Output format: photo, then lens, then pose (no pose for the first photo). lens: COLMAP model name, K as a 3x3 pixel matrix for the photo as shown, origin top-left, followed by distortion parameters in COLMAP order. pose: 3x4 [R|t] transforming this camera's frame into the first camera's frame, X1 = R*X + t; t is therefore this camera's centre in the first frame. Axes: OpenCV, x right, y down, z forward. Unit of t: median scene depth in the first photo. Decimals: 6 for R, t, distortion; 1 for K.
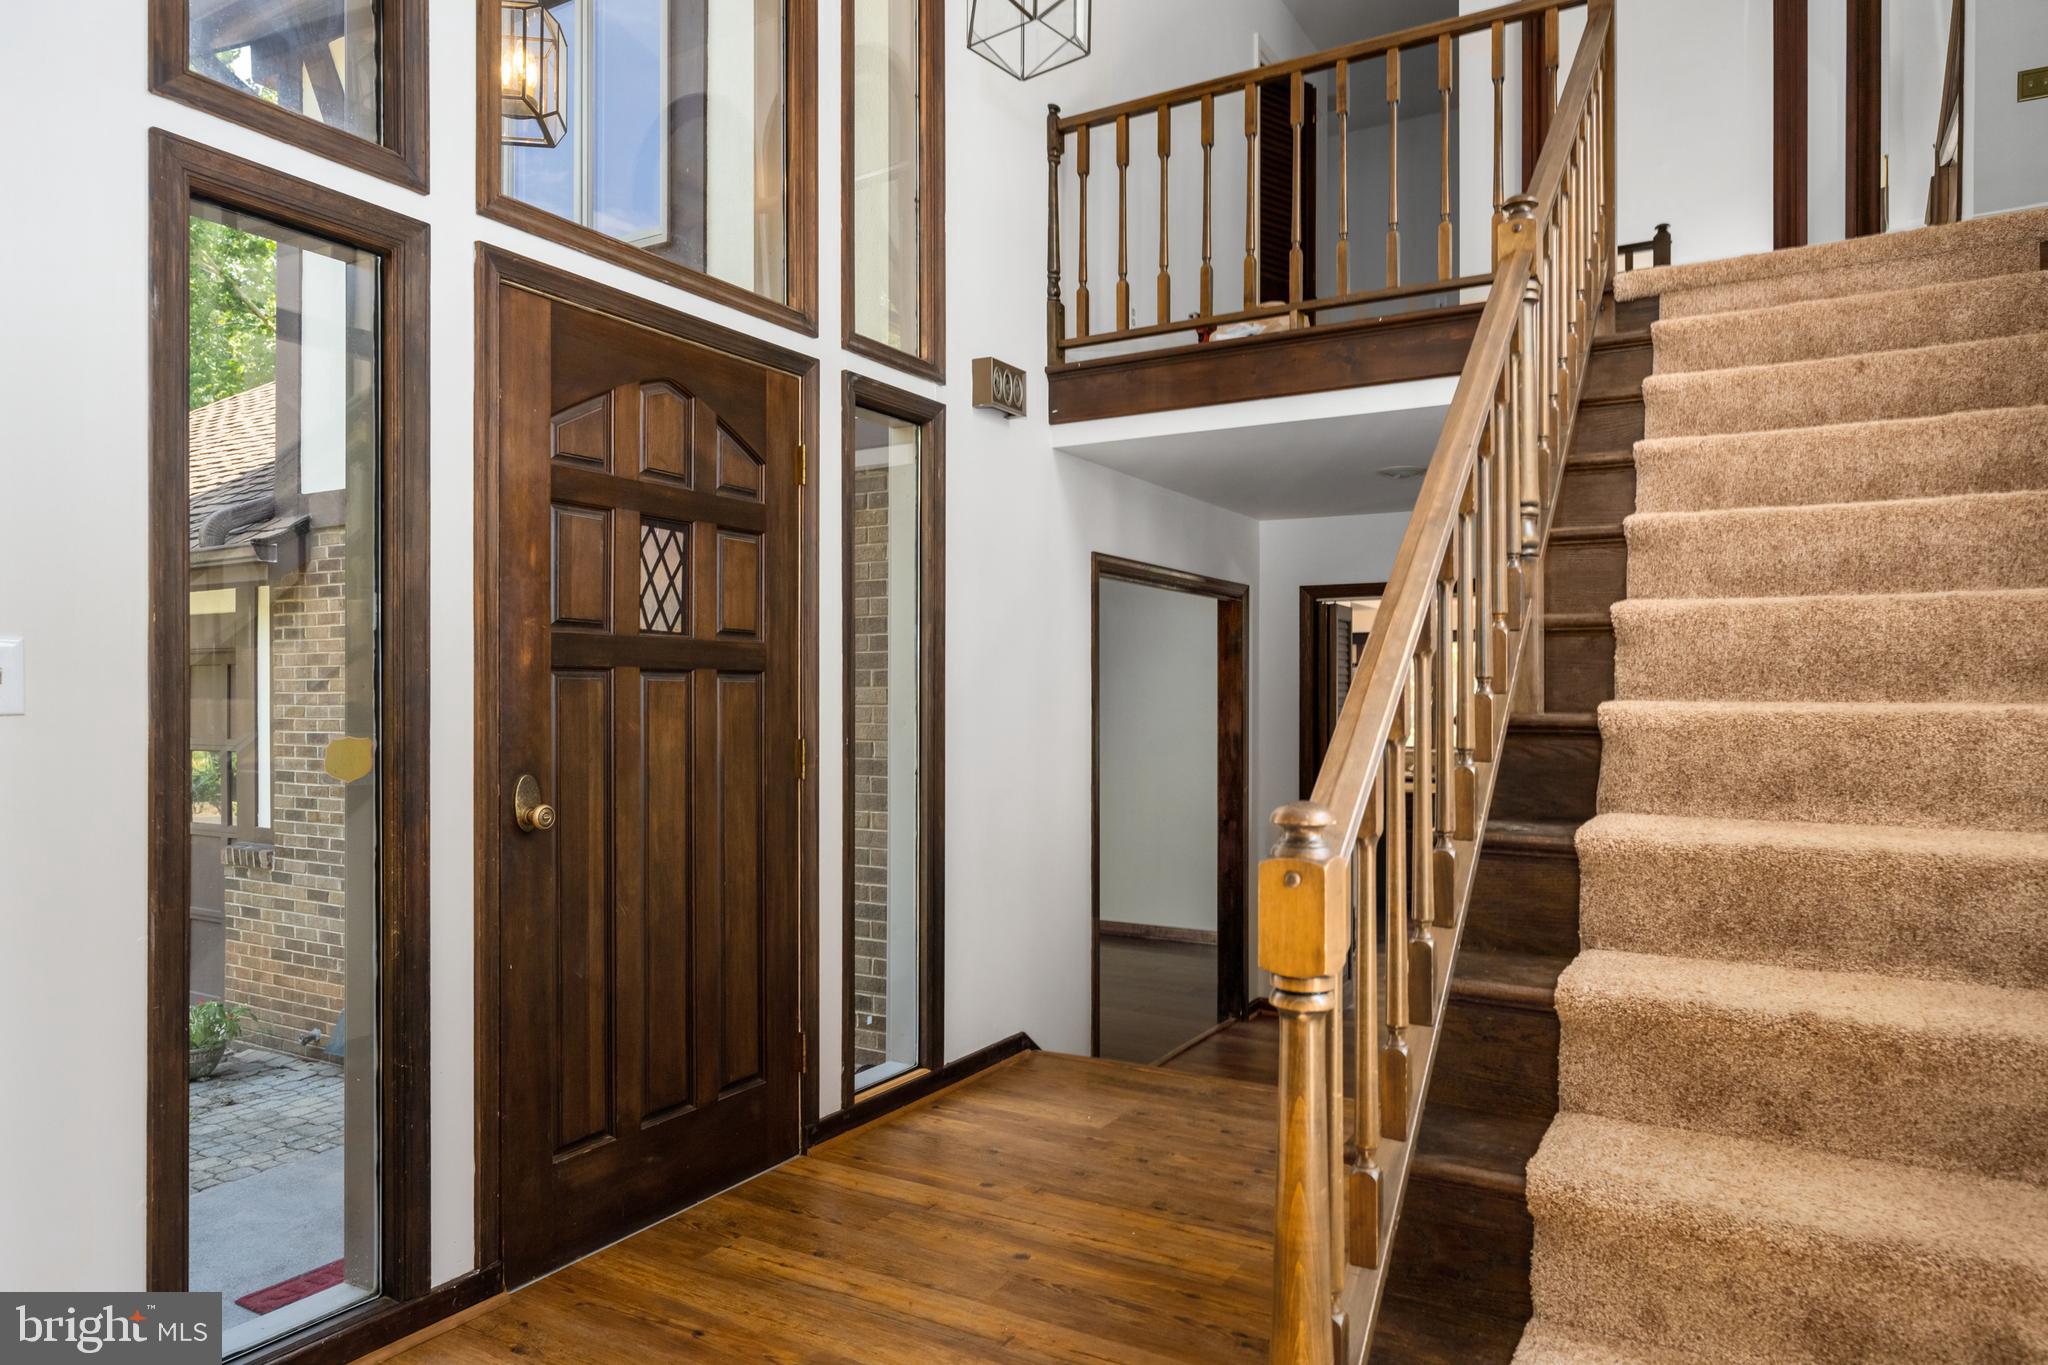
lens RADIAL K [[1296.9, 0, 1026.9], [0, 1296.9, 694.5], [0, 0, 1]] dist [-0.004982, -0.000088]
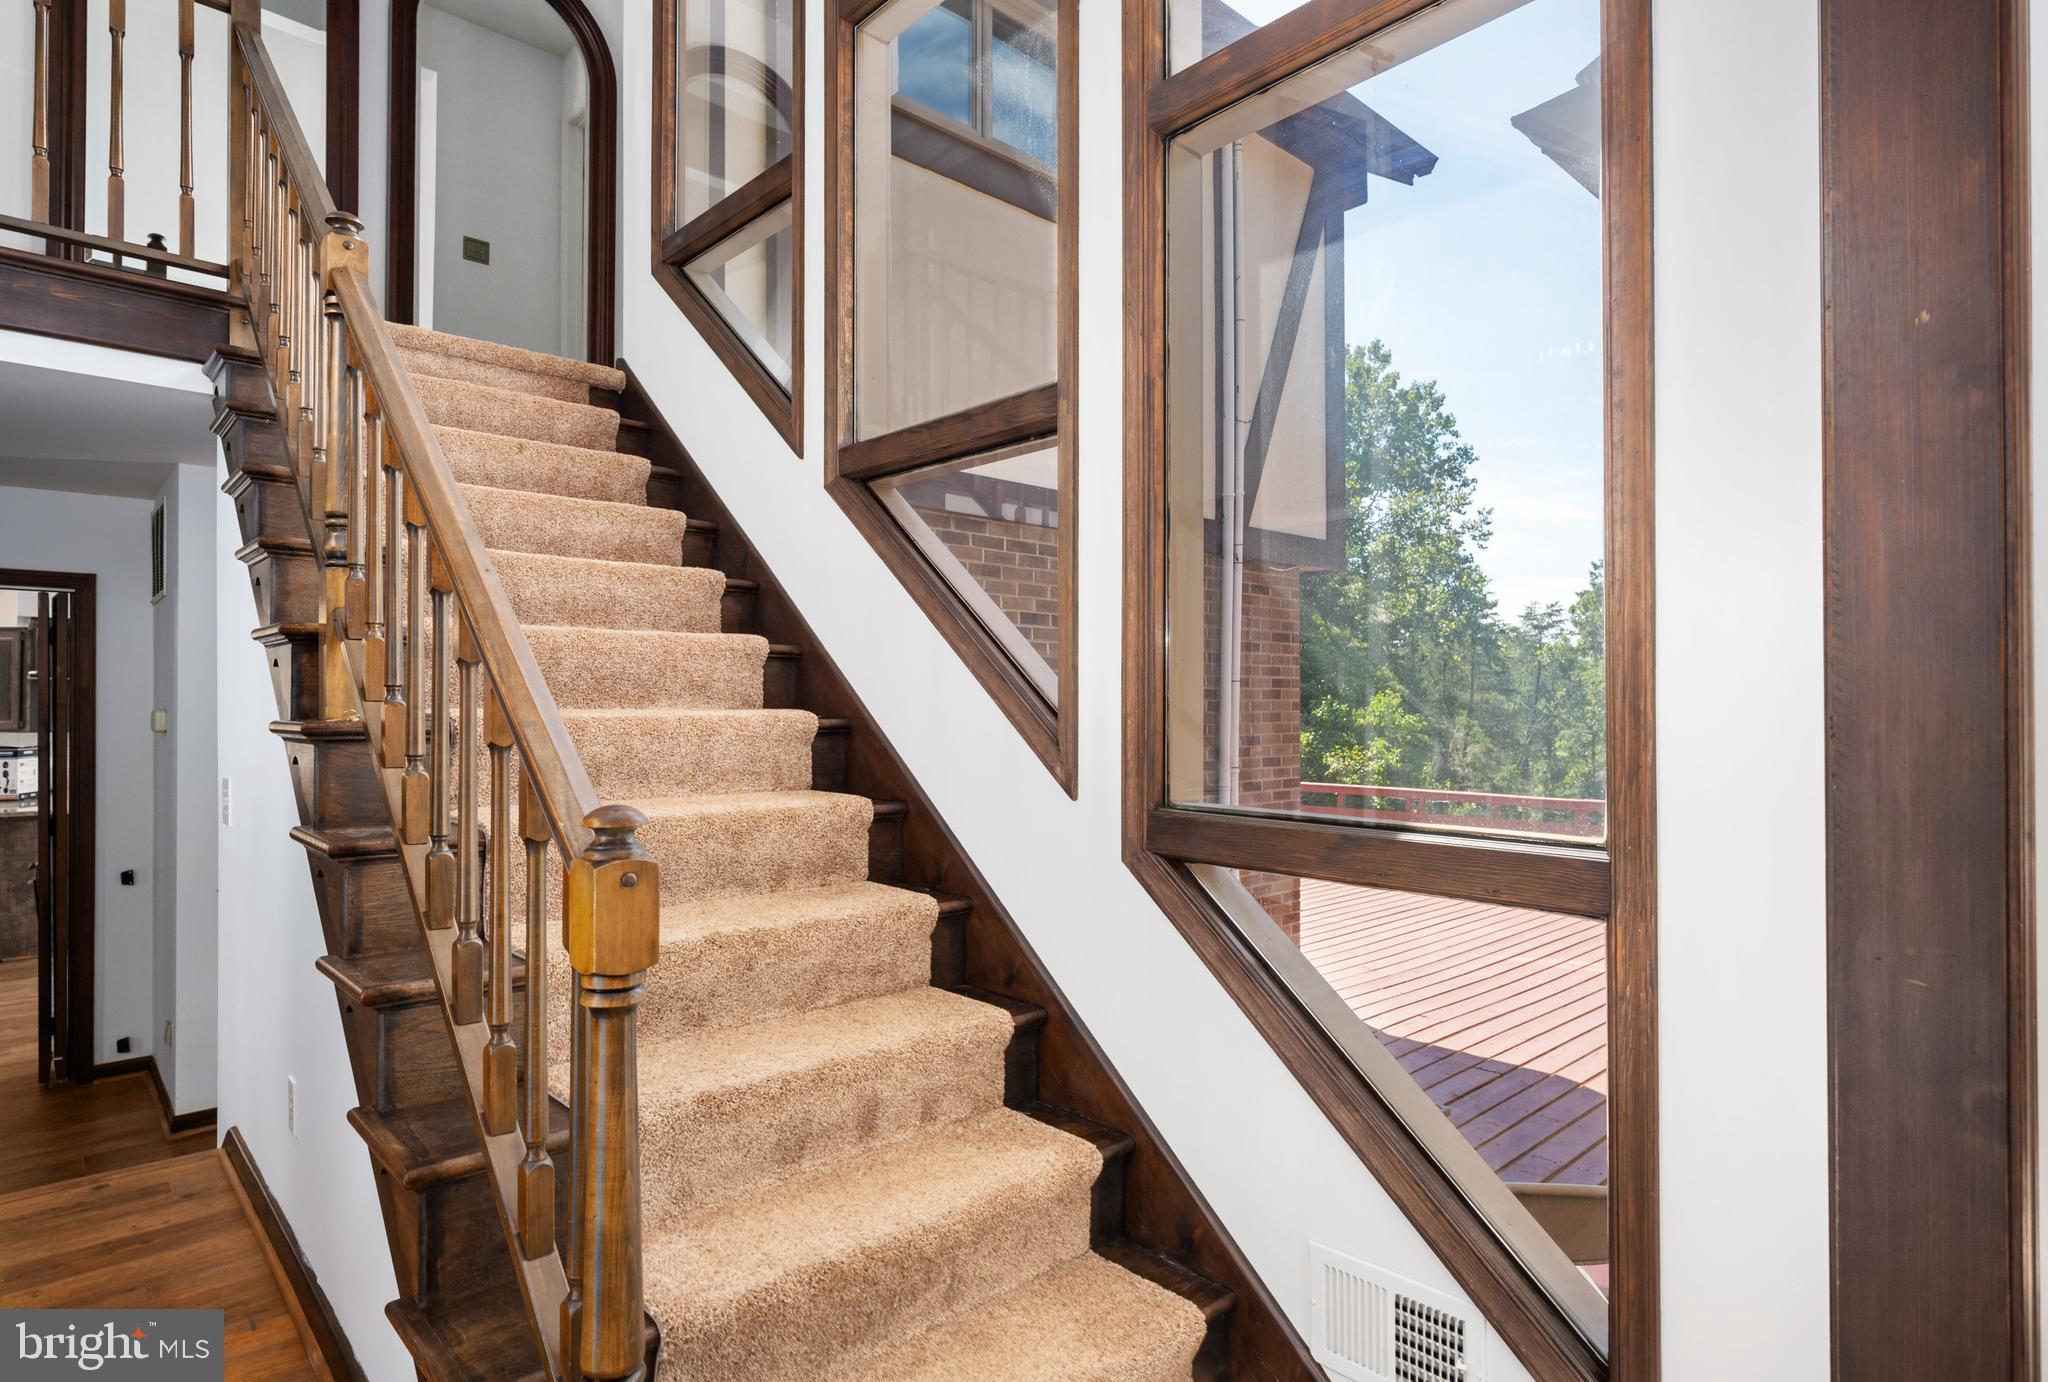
lens RADIAL K [[1102.8, 0, 1025.8], [0, 1102.8, 693.1], [0, 0, 1]] dist [-0.002692, -0.000977]
pose [[0.301050, 0.010864, 0.953546, -0.328682], [-0.004965, 0.999939, -0.009825, -0.001609], [-0.953595, -0.001776, 0.301086, 0.250517]]
